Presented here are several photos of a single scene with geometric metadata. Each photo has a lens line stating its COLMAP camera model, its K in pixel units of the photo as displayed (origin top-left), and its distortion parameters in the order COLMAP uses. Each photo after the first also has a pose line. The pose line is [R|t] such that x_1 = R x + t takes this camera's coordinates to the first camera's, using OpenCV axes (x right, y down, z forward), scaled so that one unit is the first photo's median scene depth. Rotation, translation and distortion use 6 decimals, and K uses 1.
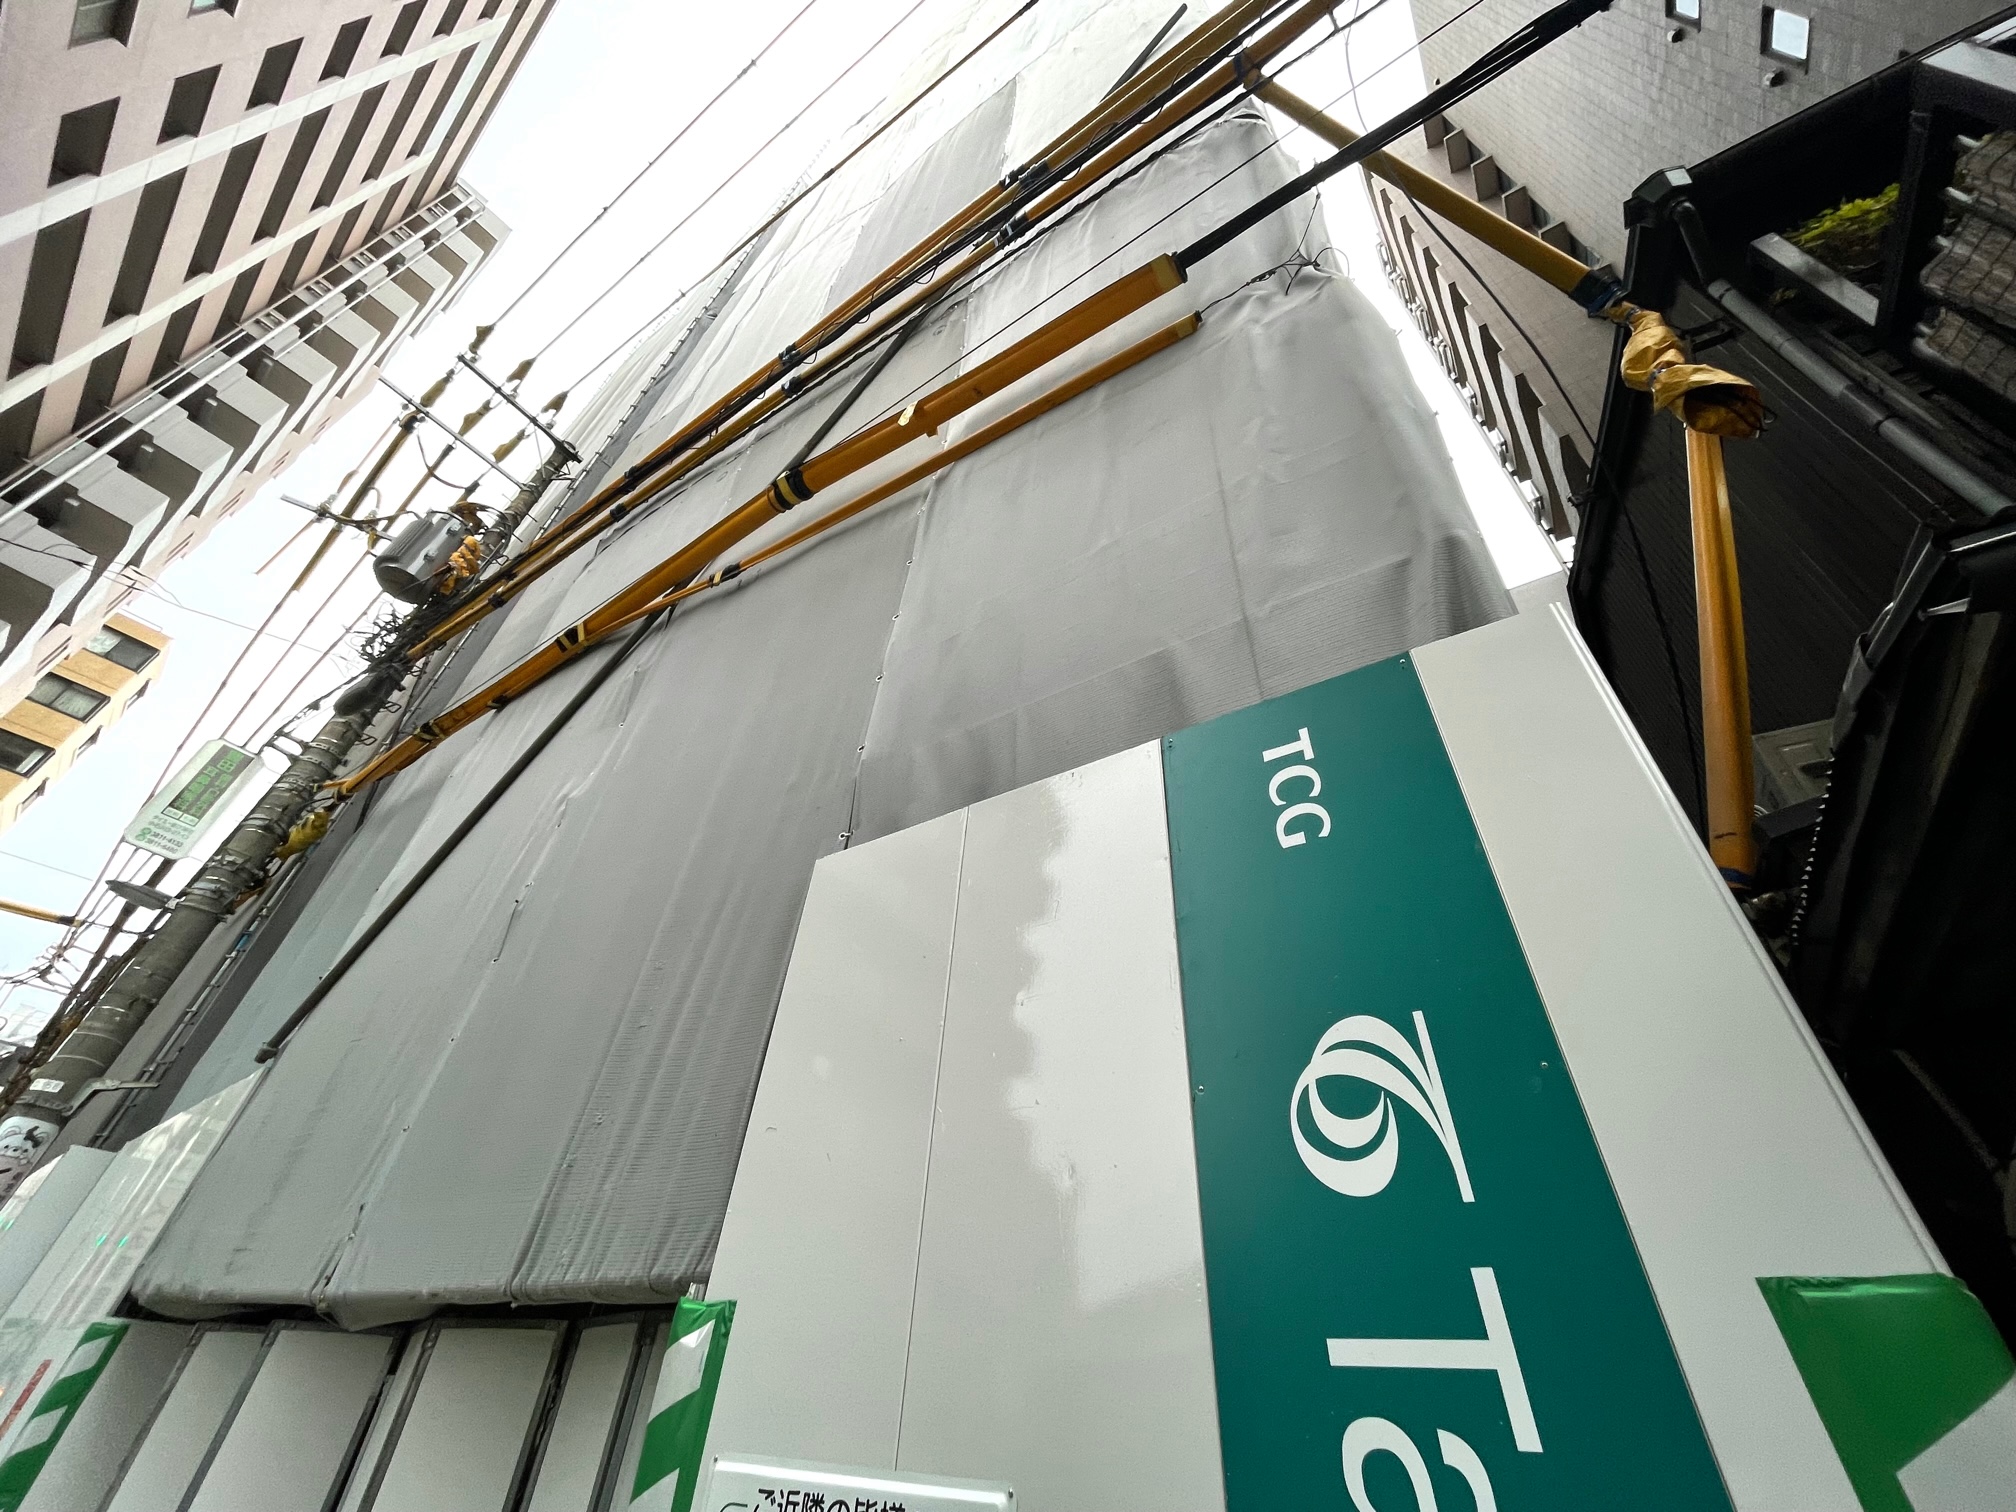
lens RADIAL K [[809.5, 0, 1010.2], [0, 809.5, 741.5], [0, 0, 1]] dist [-0.002558, -0.000540]
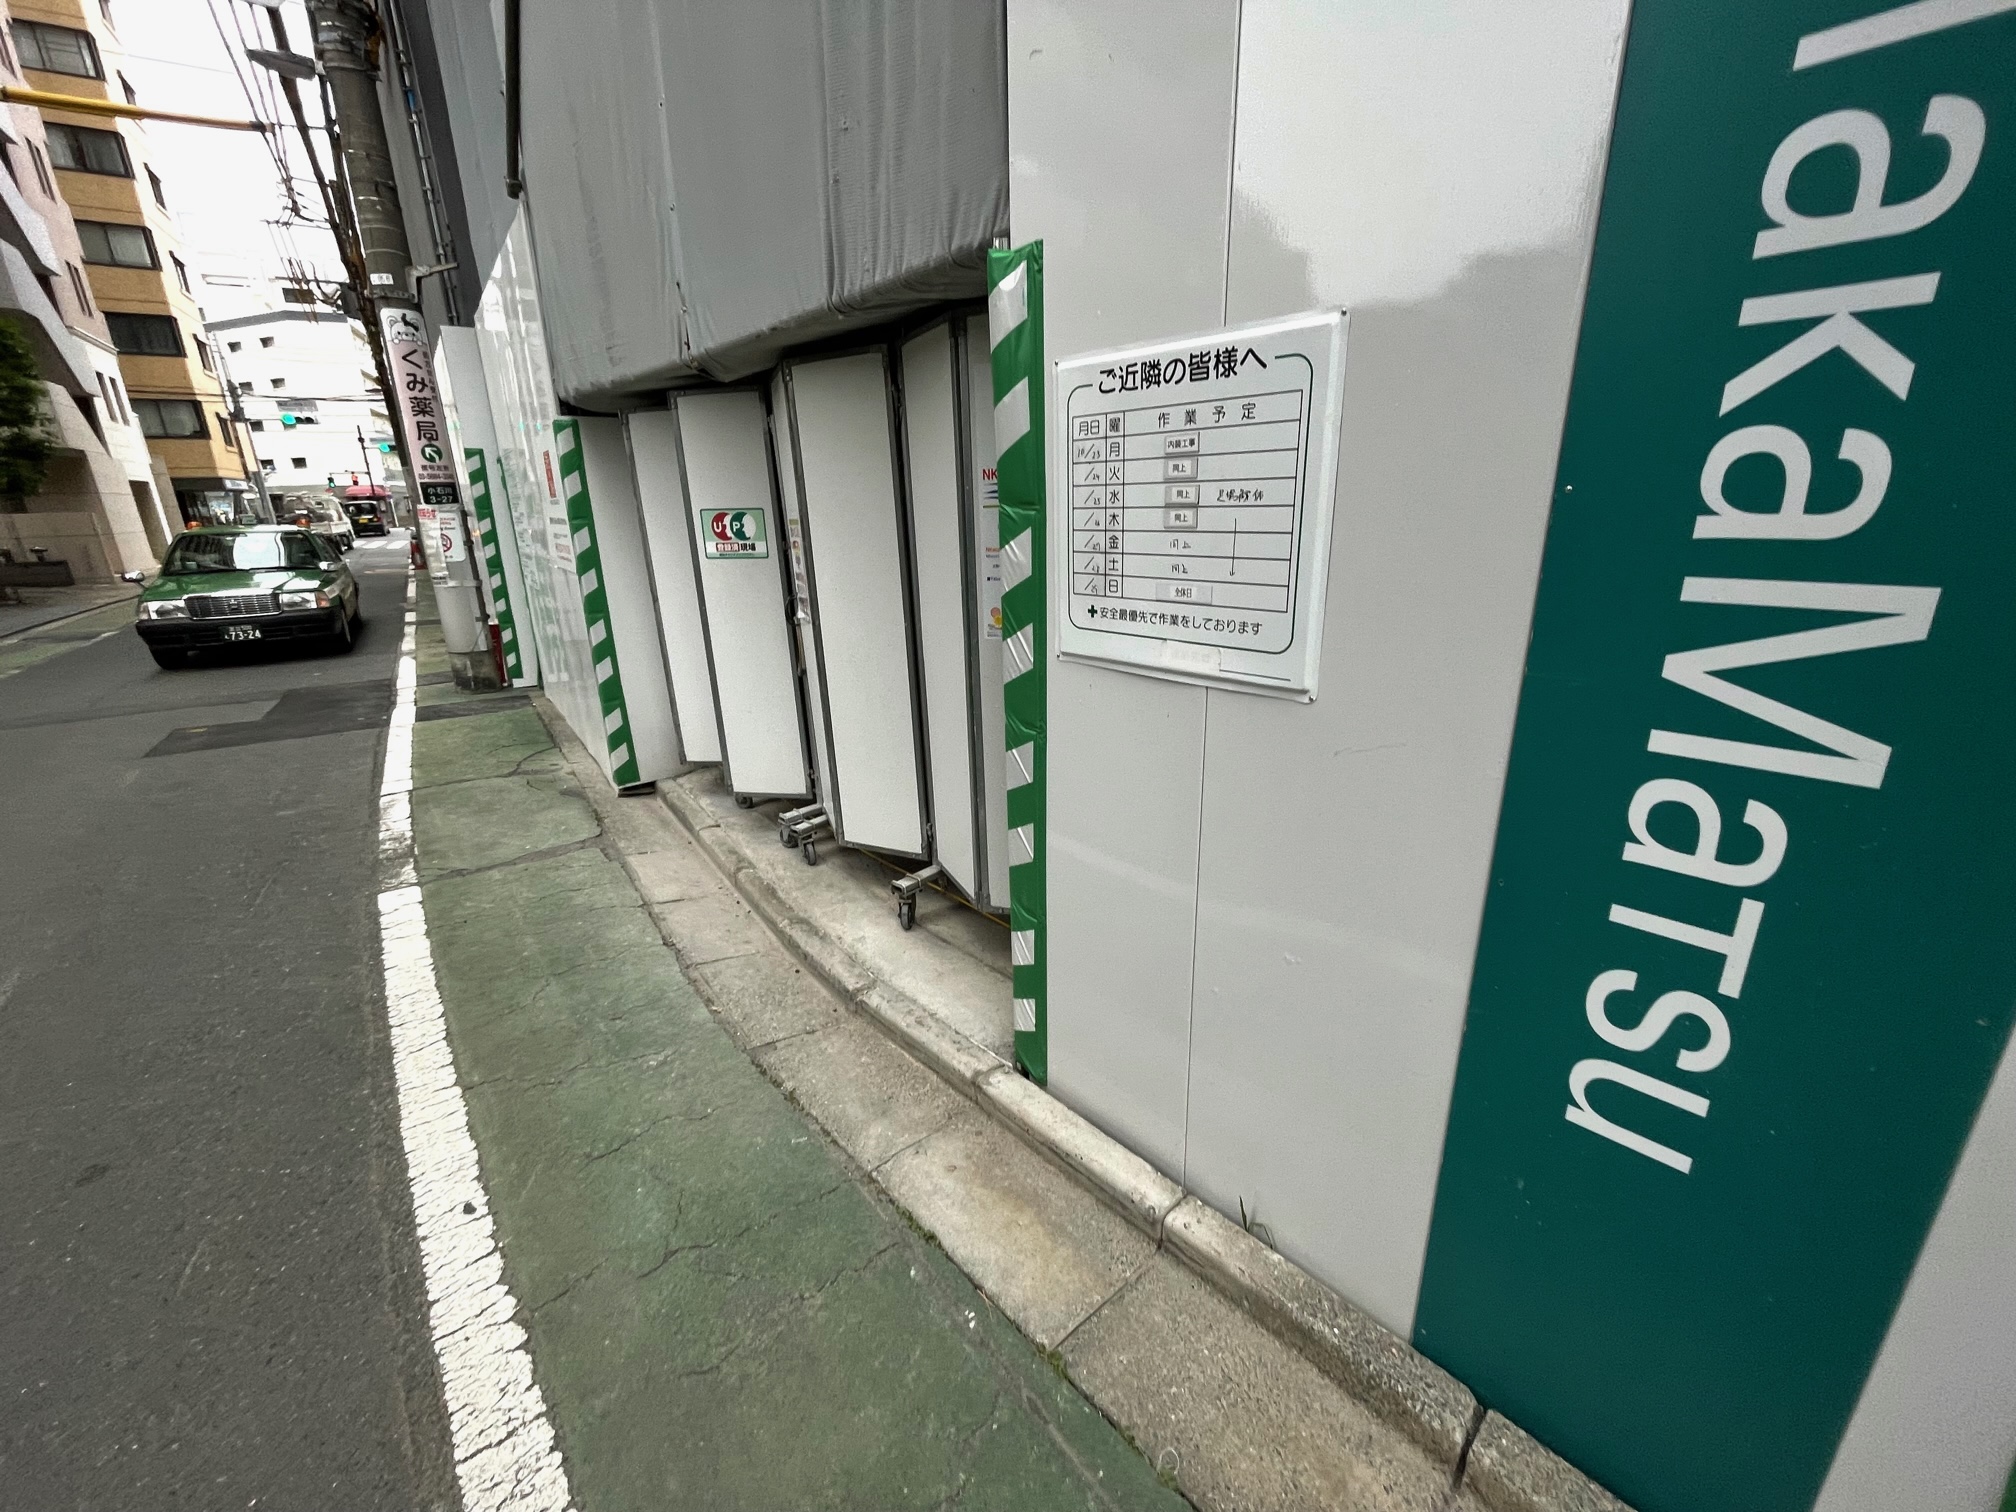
lens RADIAL K [[826.7, 0, 1017.5], [0, 826.7, 750.8], [0, 0, 1]] dist [-0.002741, -0.000406]
pose [[0.962463, 0.000985, -0.271412, -0.077779], [0.227312, 0.543494, 0.808050, 0.177379], [0.148306, -0.839413, 0.522869, -0.081559]]
